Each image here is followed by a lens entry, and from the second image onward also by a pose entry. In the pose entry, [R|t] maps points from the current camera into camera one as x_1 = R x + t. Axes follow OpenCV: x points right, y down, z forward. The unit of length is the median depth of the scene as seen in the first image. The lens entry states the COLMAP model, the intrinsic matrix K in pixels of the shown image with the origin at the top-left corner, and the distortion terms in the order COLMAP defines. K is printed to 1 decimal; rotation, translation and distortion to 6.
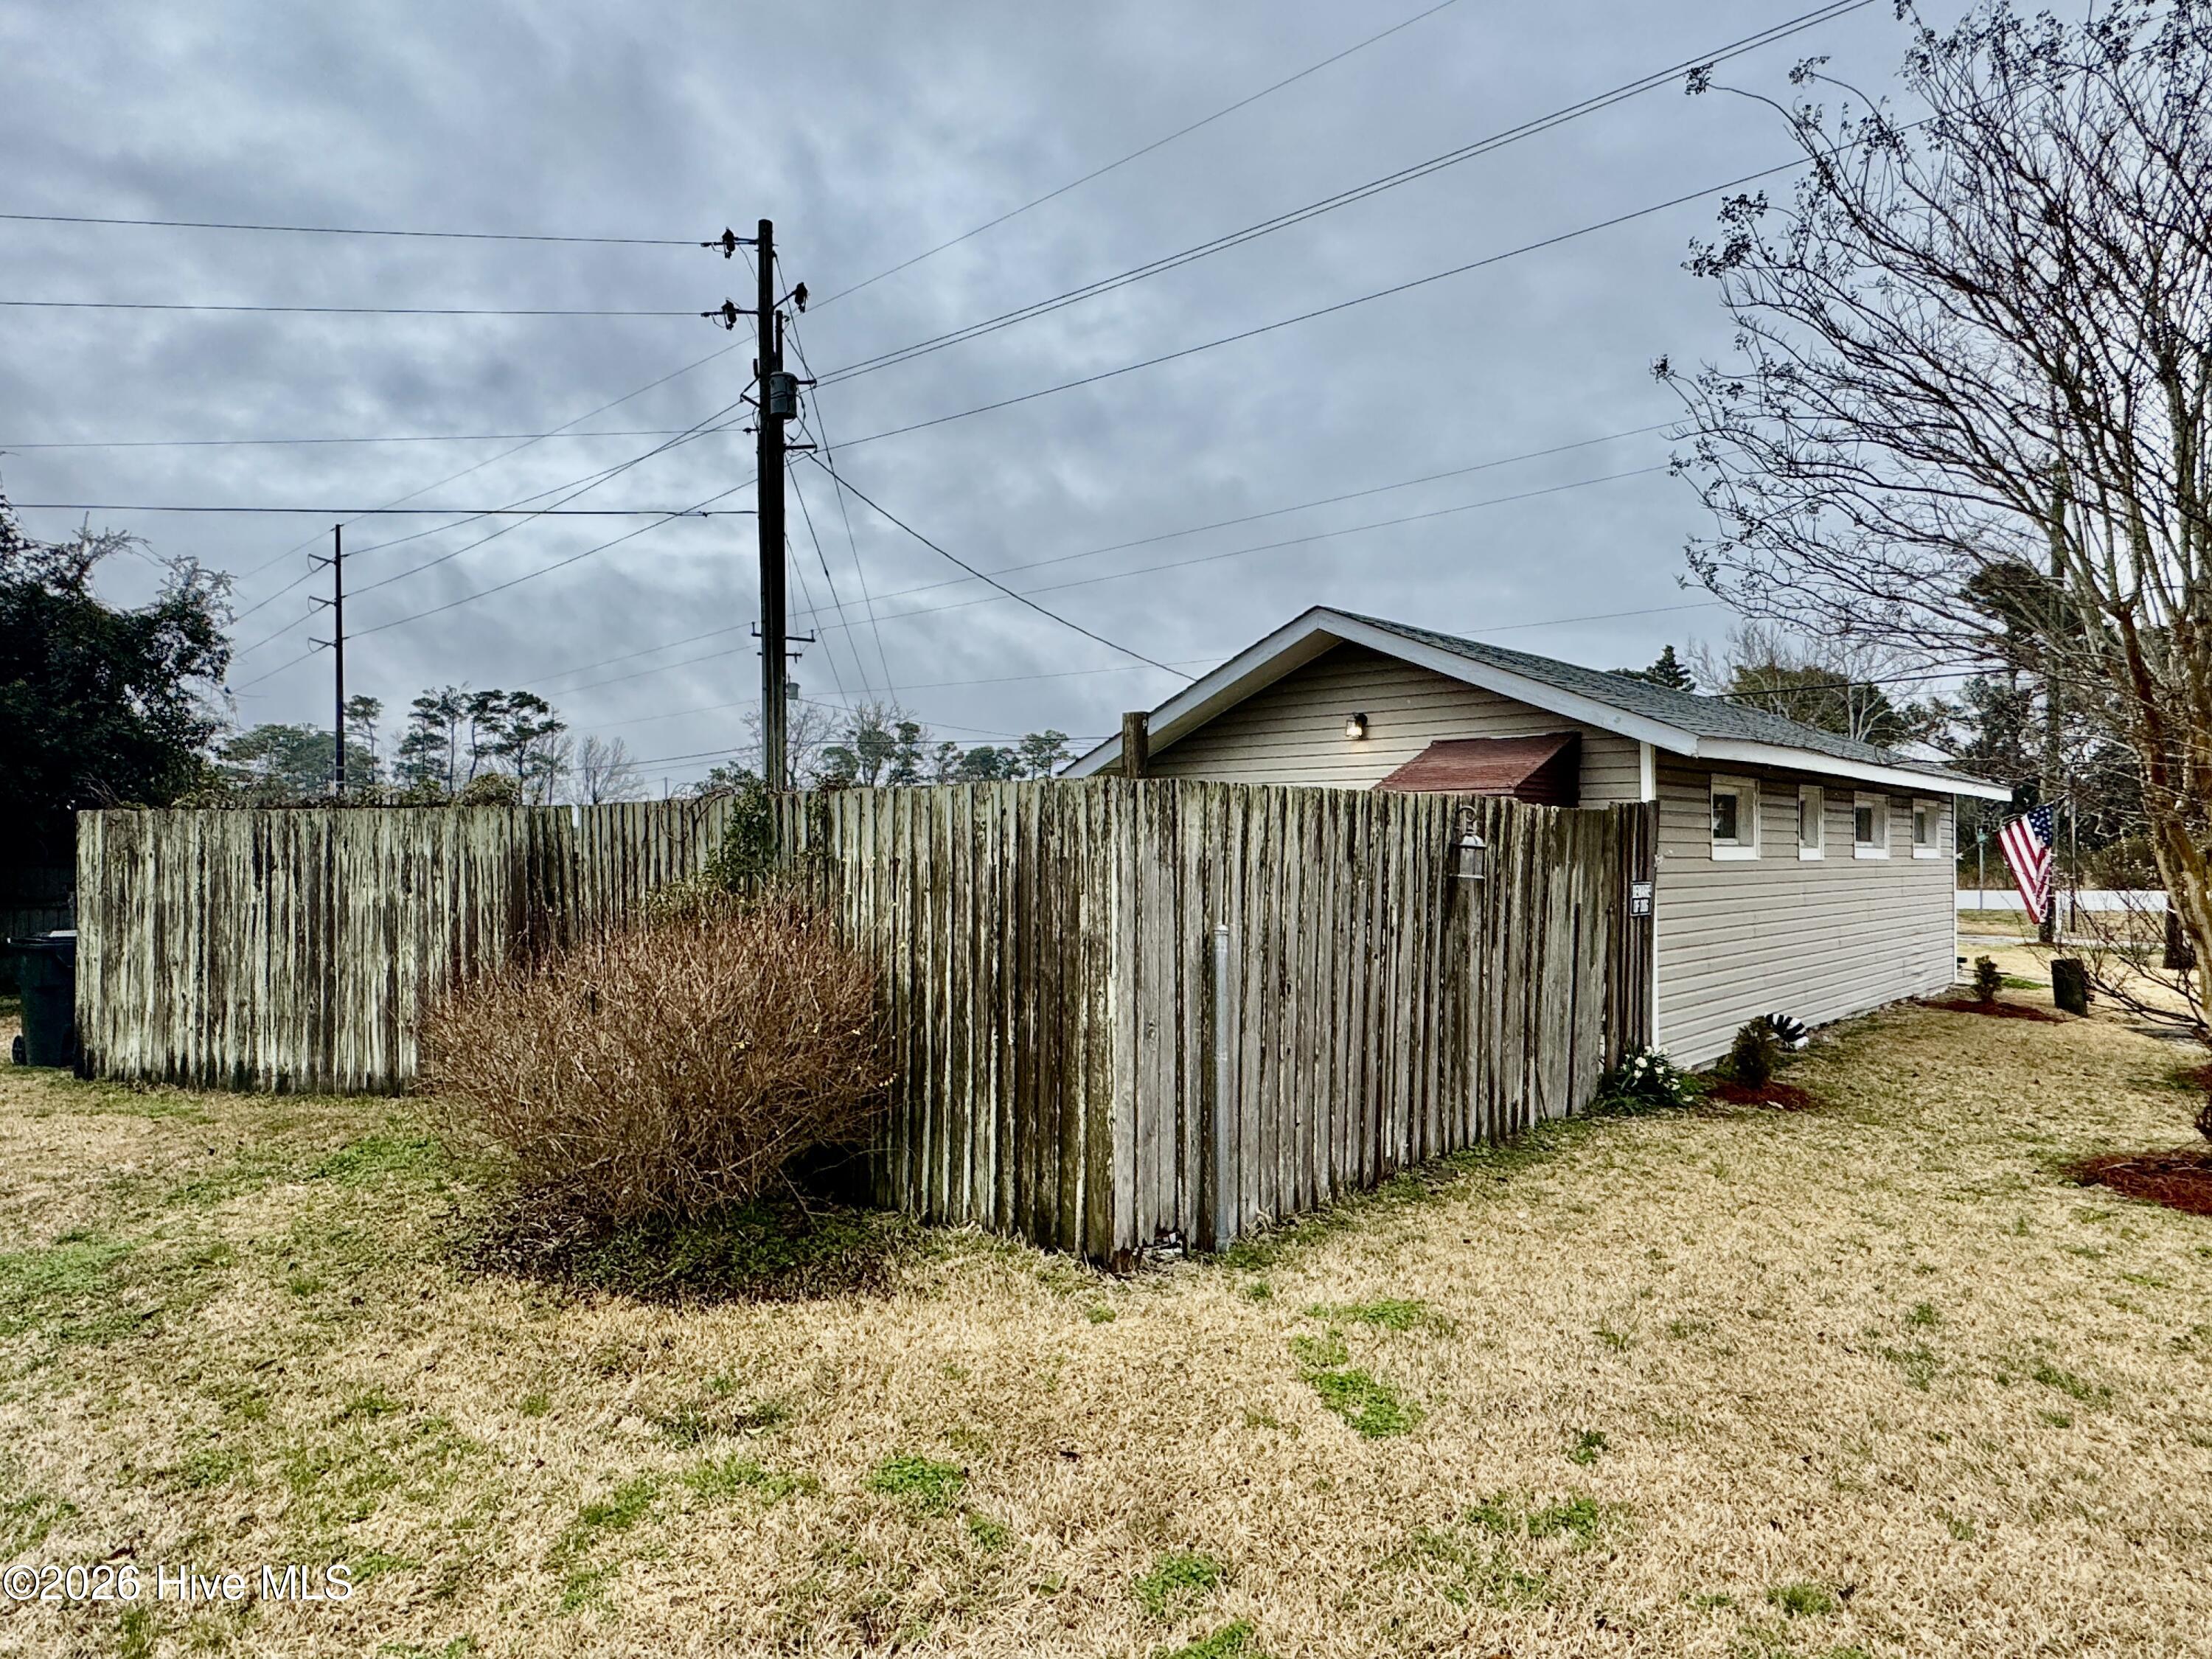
lens RADIAL K [[1323.6, 0, 1119.7], [0, 1323.6, 821.3], [0, 0, 1]] dist [-0.005860, 0.001923]
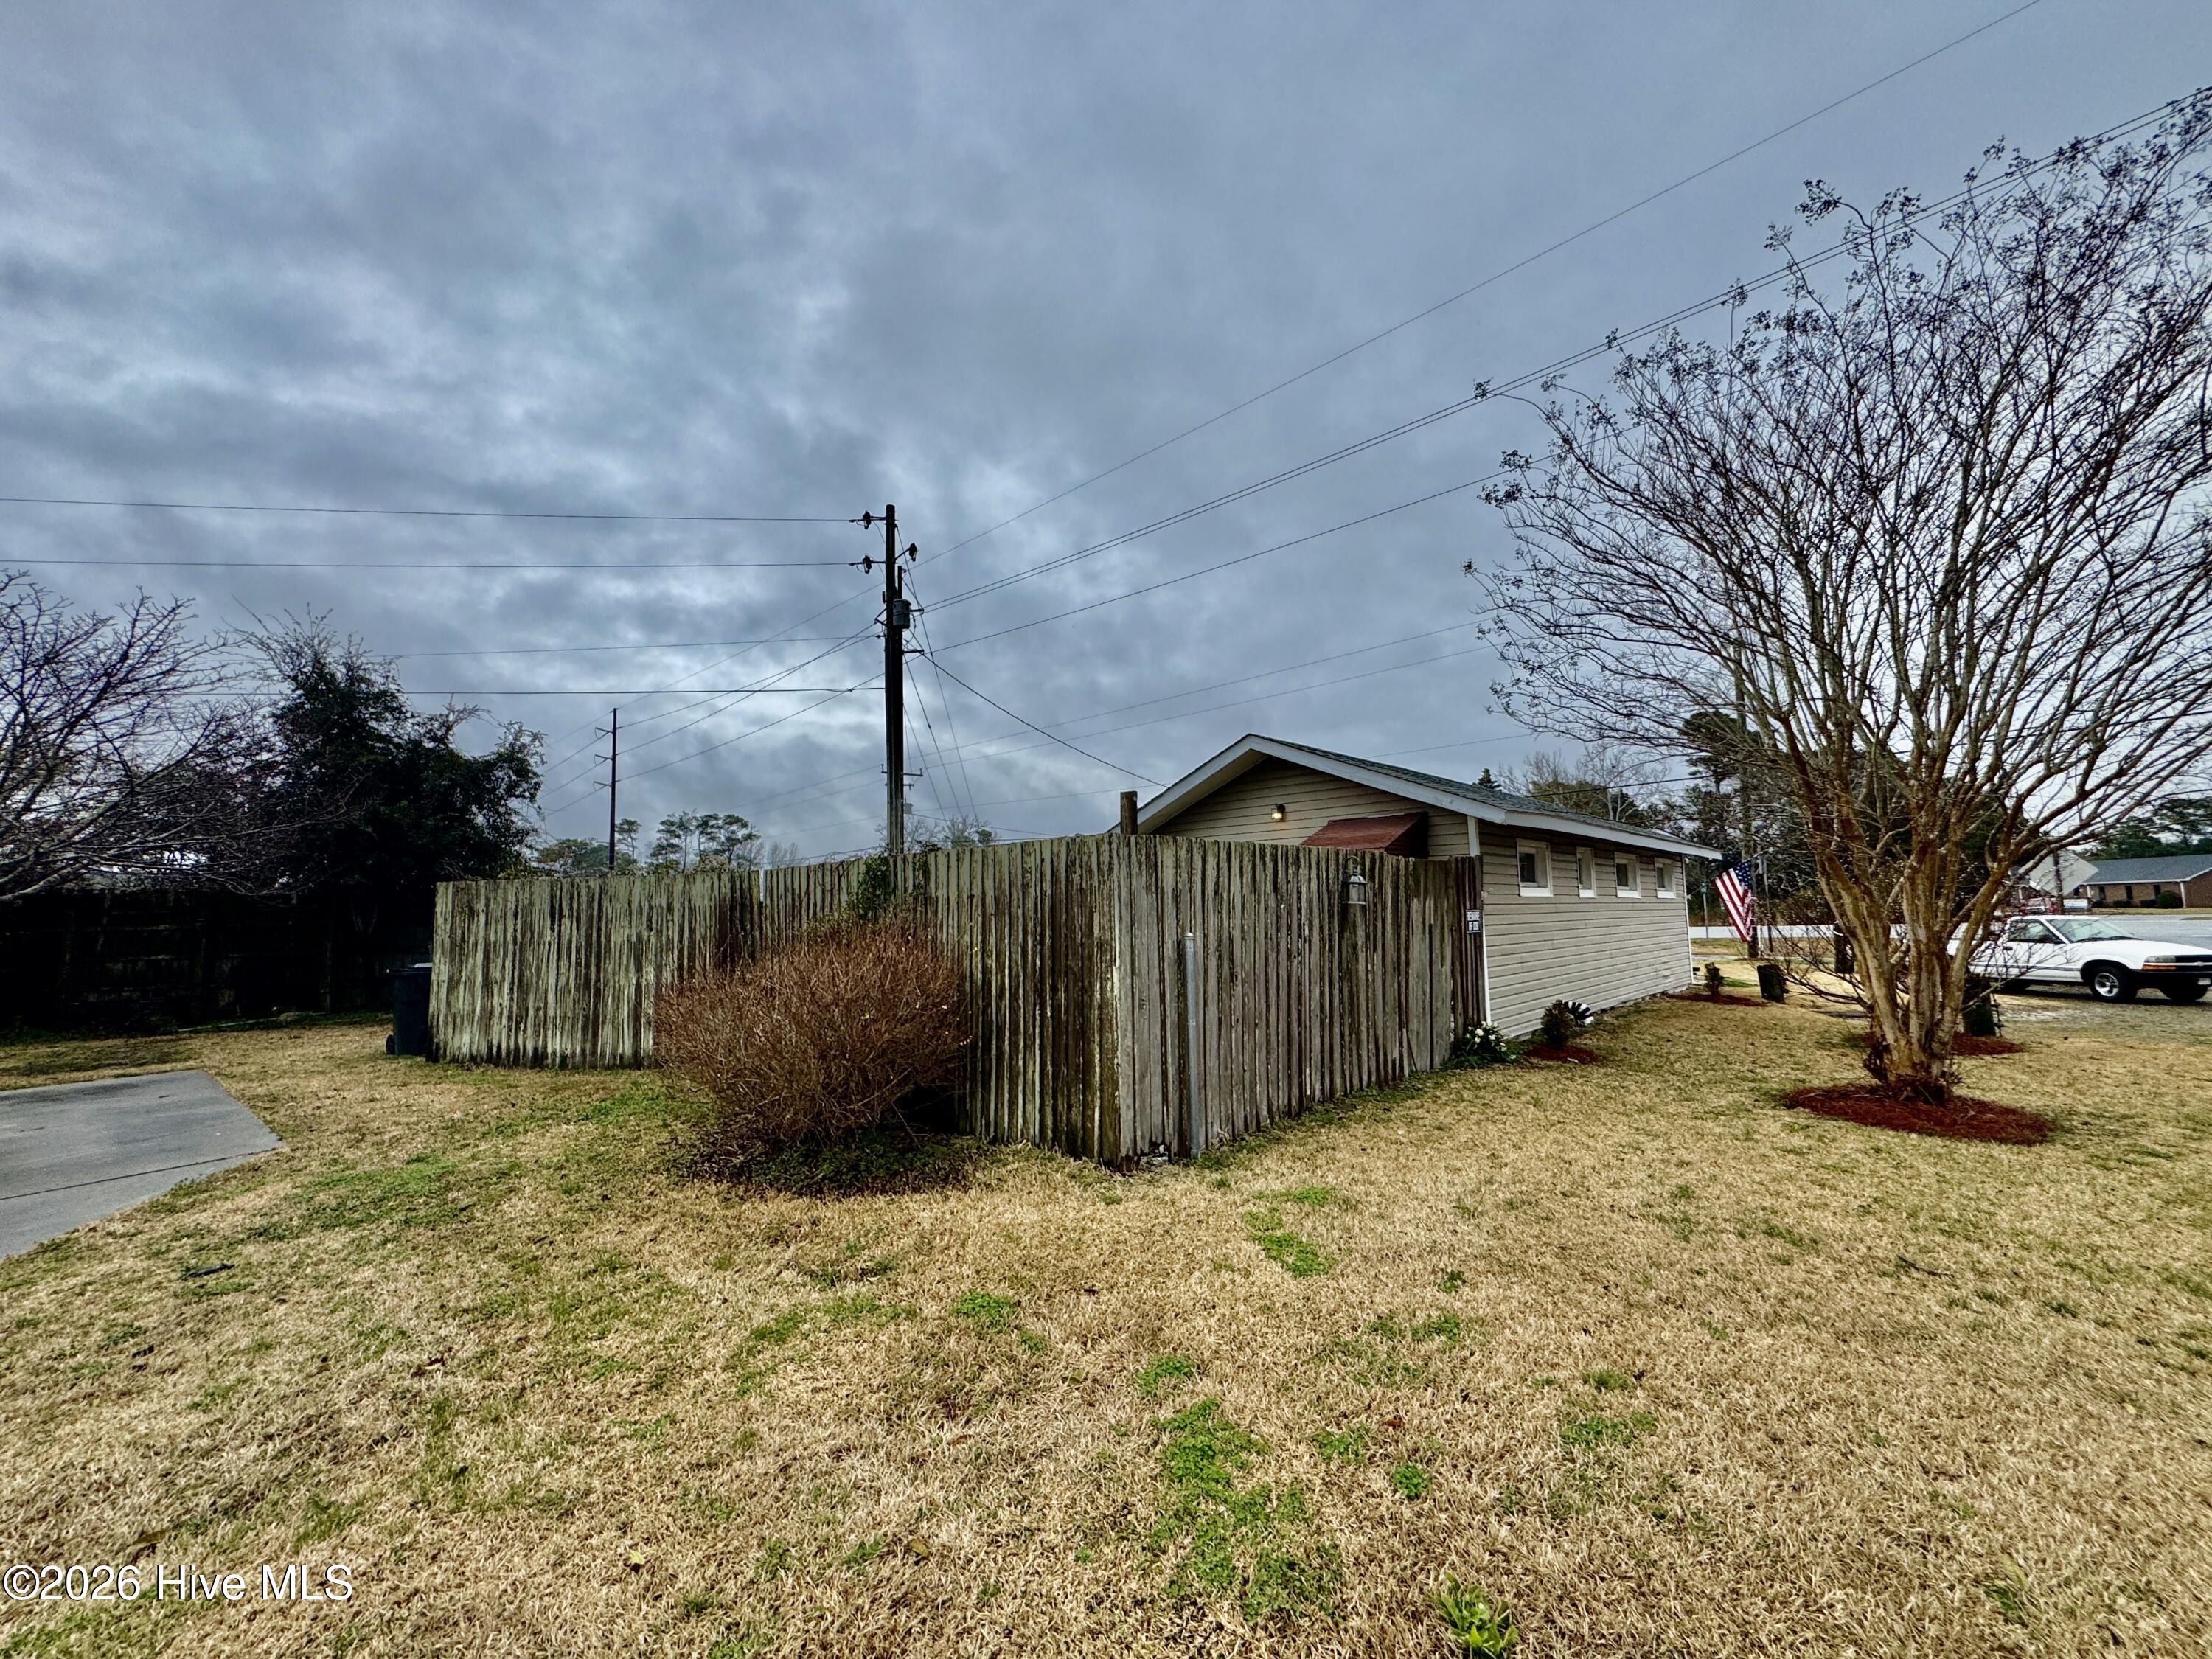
lens RADIAL K [[877.6, 0, 1111.7], [0, 877.6, 819.2], [0, 0, 1]] dist [-0.005124, 0.000967]
pose [[0.999721, -0.018896, -0.014182, 0.004502], [0.017608, 0.996138, -0.086020, 0.026414], [0.015752, 0.085747, 0.996192, 0.002518]]
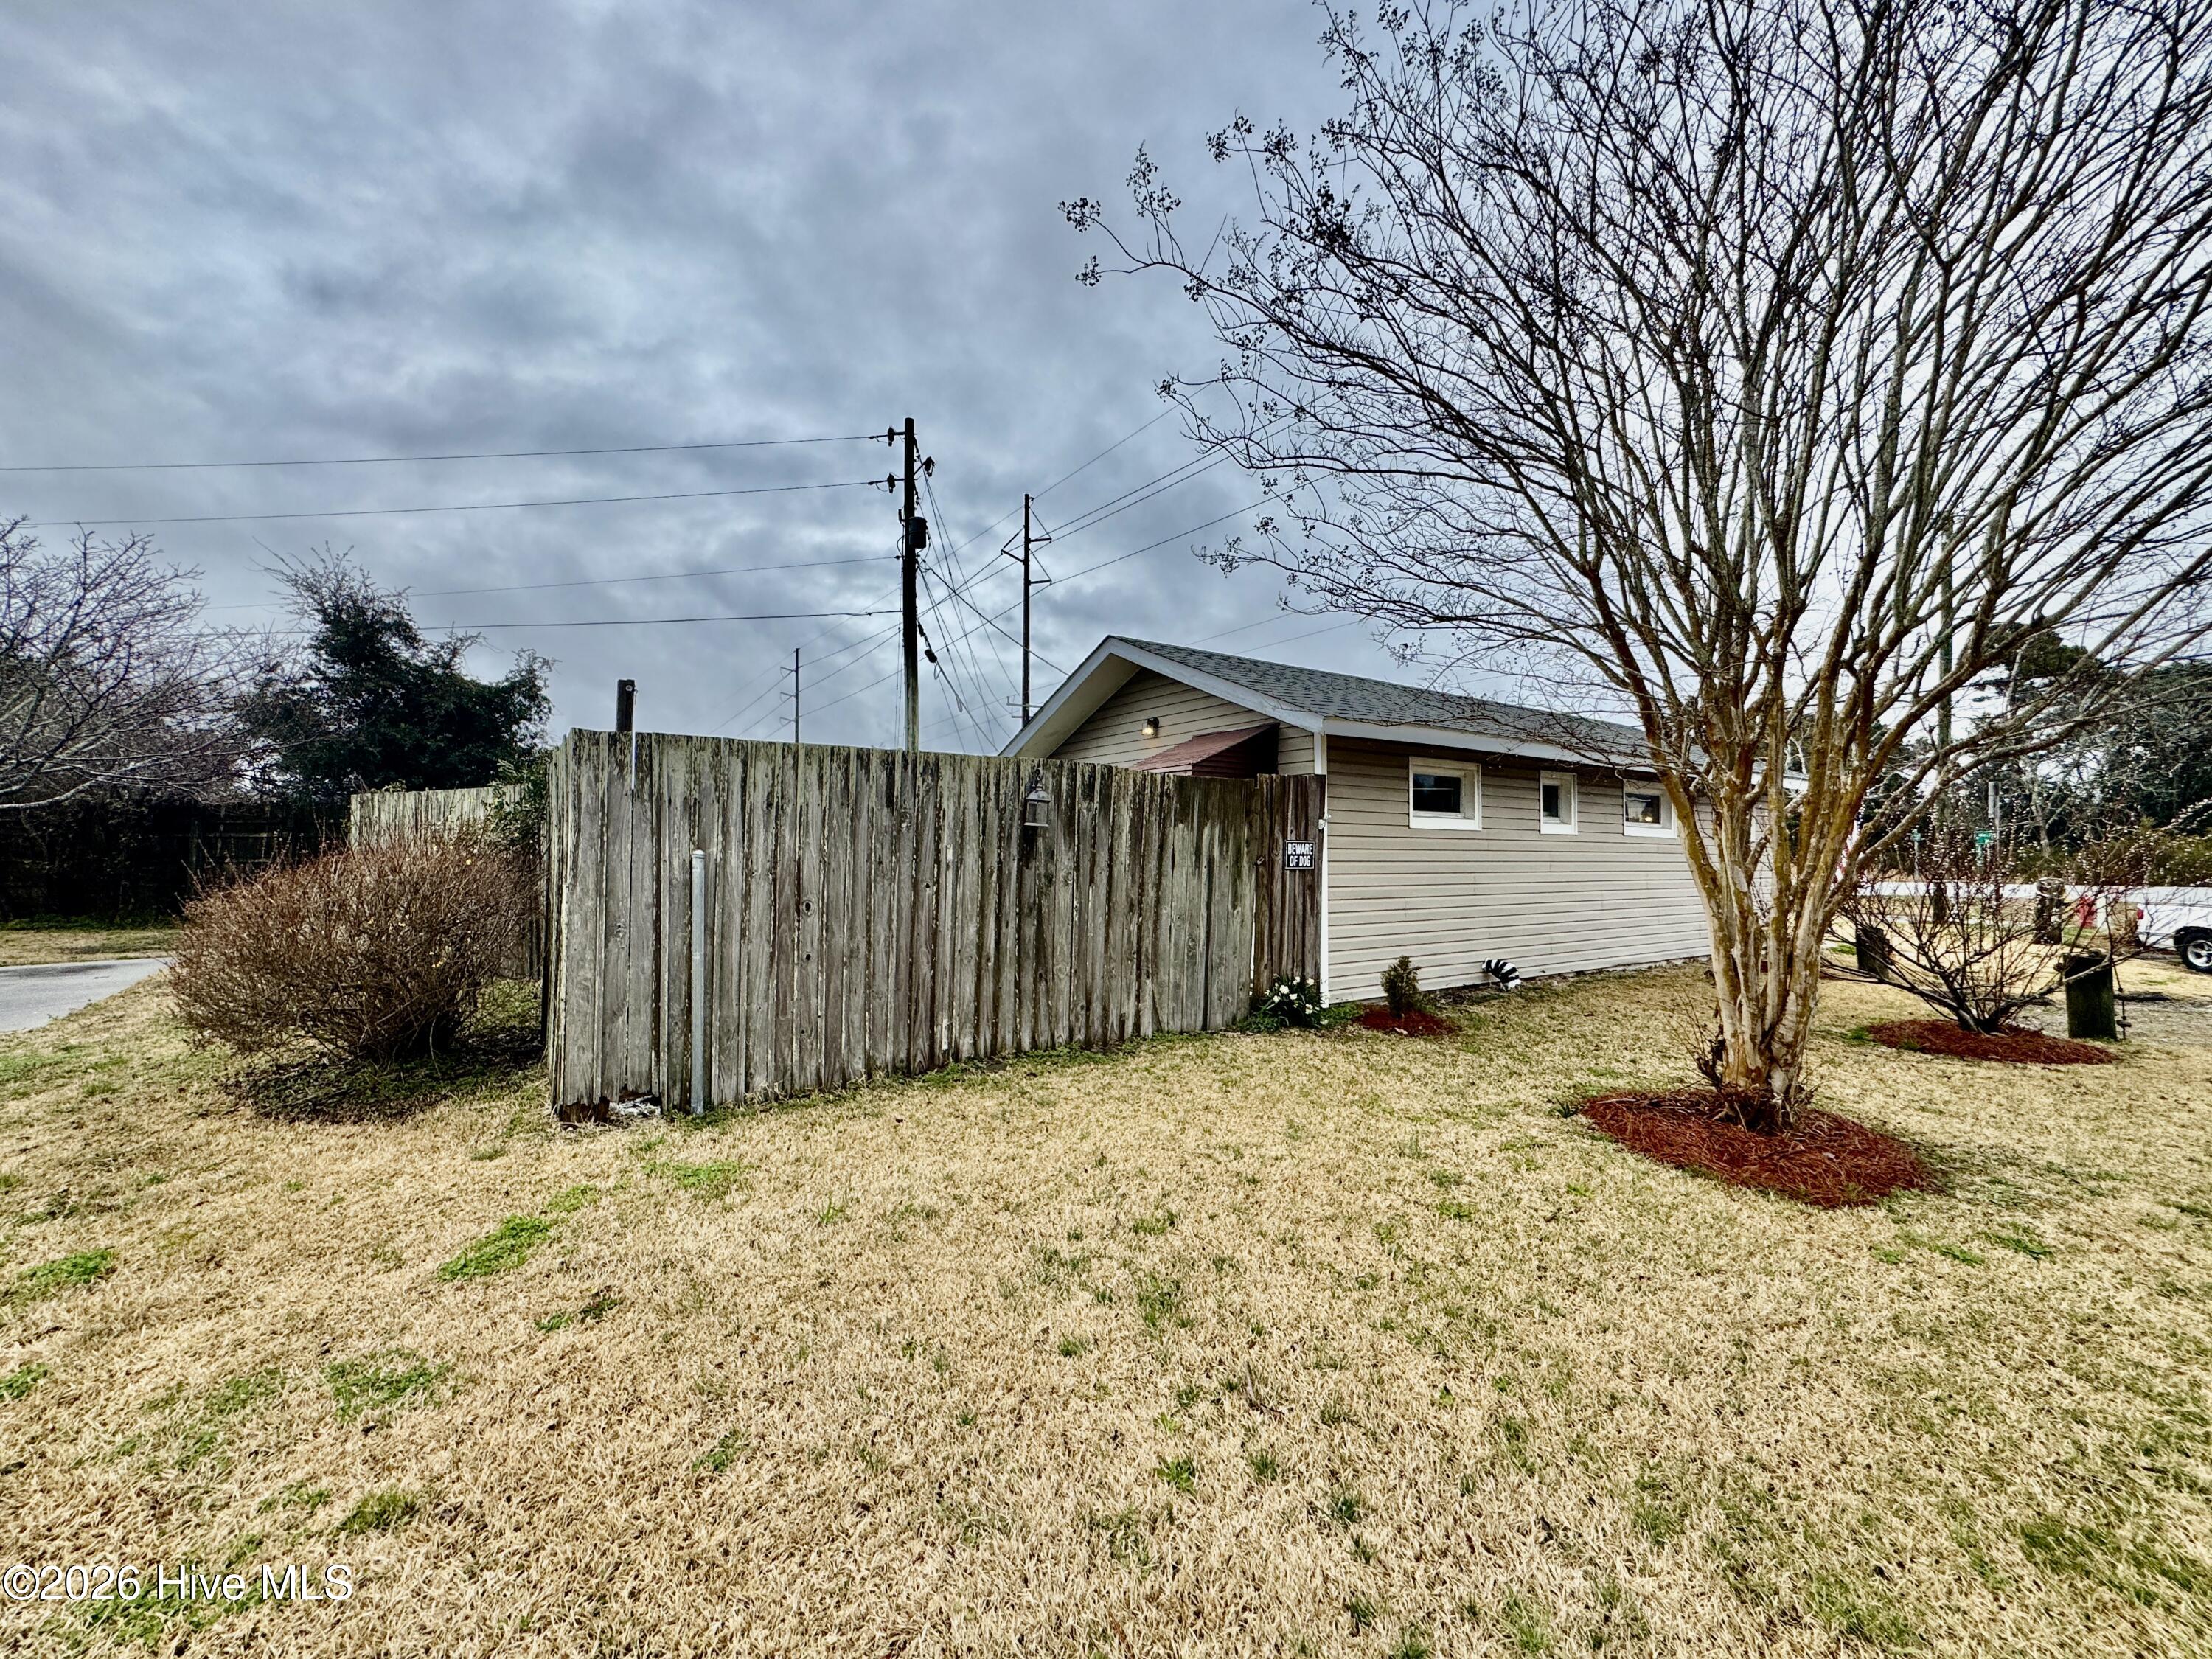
lens RADIAL K [[877.6, 0, 1124.4], [0, 877.6, 817.3], [0, 0, 1]] dist [-0.005124, 0.000967]
pose [[0.975136, -0.000127, -0.221605, 0.497681], [-0.003809, 0.999843, -0.017332, 0.046376], [0.221573, 0.017745, 0.974982, 0.216522]]
